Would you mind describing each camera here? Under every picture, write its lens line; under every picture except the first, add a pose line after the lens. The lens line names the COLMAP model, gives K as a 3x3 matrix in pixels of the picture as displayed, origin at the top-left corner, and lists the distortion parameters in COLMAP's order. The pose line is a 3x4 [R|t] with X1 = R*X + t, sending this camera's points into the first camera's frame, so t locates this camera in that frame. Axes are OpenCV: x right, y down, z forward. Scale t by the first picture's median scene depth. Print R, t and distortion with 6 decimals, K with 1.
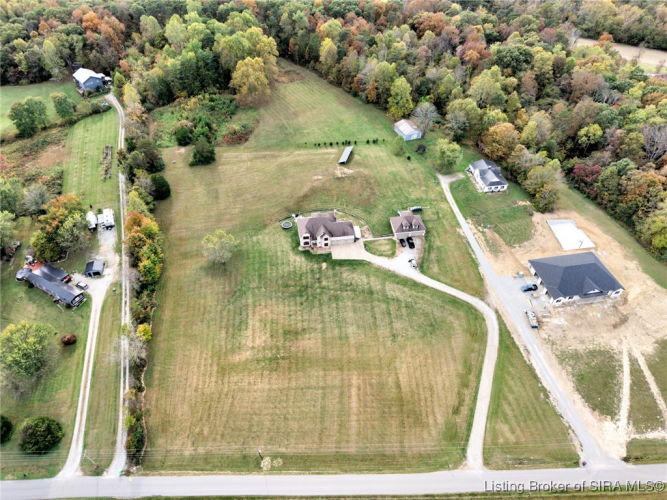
lens RADIAL K [[445.2, 0, 333.5], [0, 445.2, 250.0], [0, 0, 1]] dist [0.163208, -0.000160]
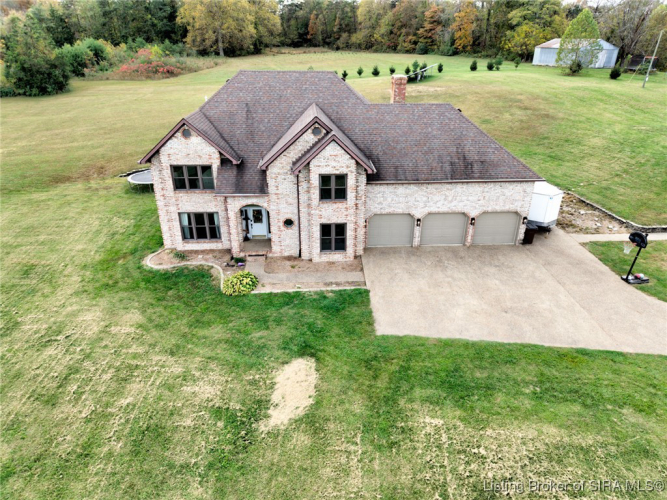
lens RADIAL K [[443.2, 0, 334.5], [0, 443.2, 252.2], [0, 0, 1]] dist [0.059872, -0.051577]
pose [[0.995904, 0.037470, -0.082293, -0.004297], [-0.060425, 0.952833, -0.297421, 0.034230], [0.067267, 0.301175, 0.951193, 0.872586]]
